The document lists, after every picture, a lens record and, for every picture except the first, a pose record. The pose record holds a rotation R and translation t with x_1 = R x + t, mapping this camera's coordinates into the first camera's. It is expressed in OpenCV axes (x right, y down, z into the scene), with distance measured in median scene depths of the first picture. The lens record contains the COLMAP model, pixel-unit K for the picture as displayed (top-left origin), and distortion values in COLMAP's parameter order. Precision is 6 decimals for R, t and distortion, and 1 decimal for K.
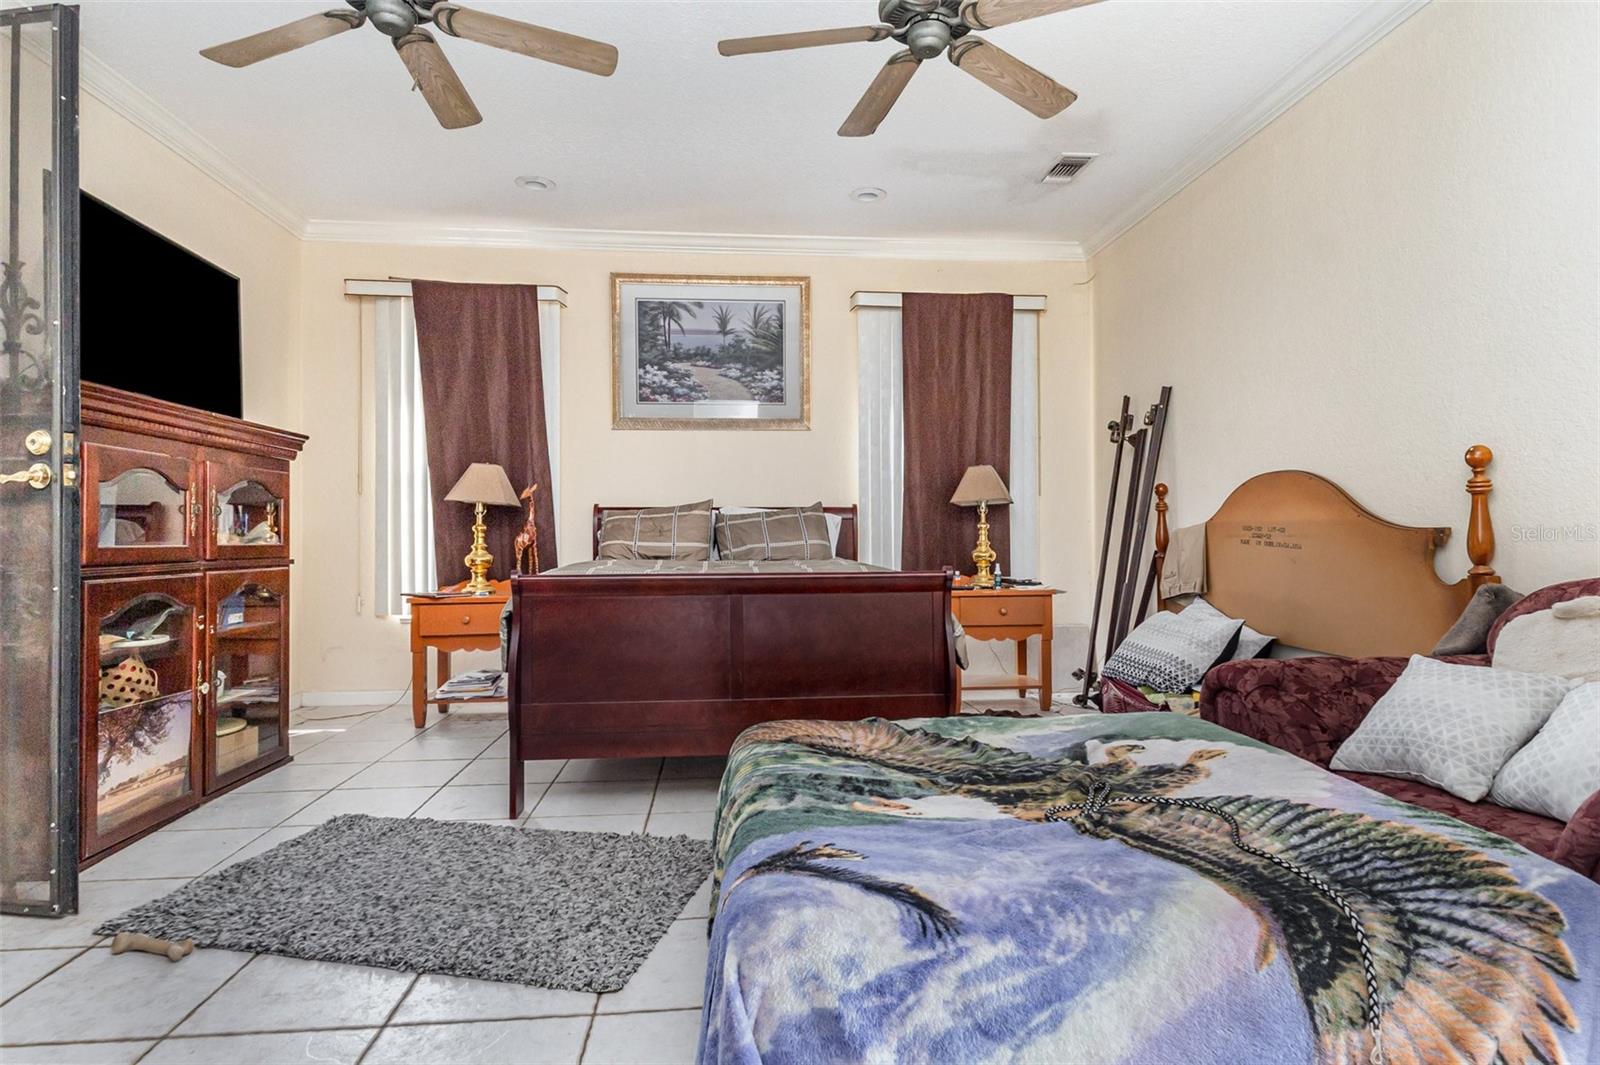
lens RADIAL K [[858.4, 0, 796.7], [0, 858.4, 526.7], [0, 0, 1]] dist [0.020570, -0.008257]
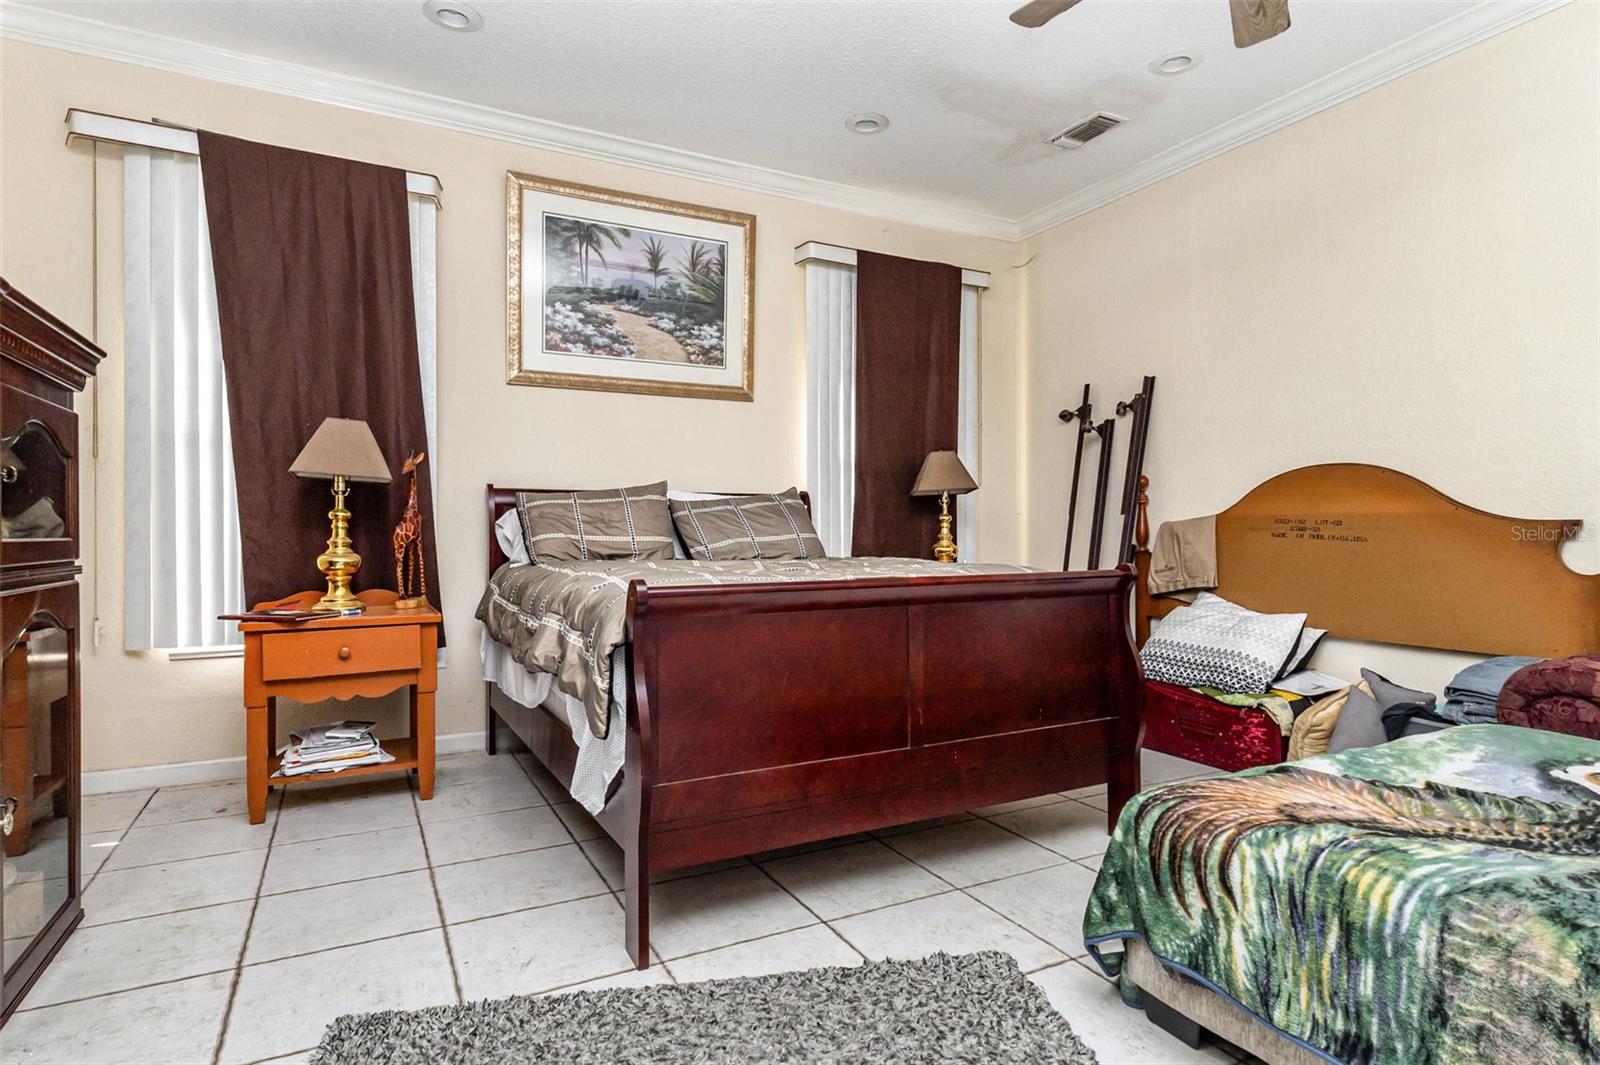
lens RADIAL K [[858.4, 0, 798.8], [0, 858.4, 533.6], [0, 0, 1]] dist [0.020570, -0.008257]
pose [[0.922610, 0.000697, 0.385734, -0.281120], [-0.005703, 0.999914, 0.011834, 0.005812], [-0.385692, -0.013118, 0.922534, 0.223228]]
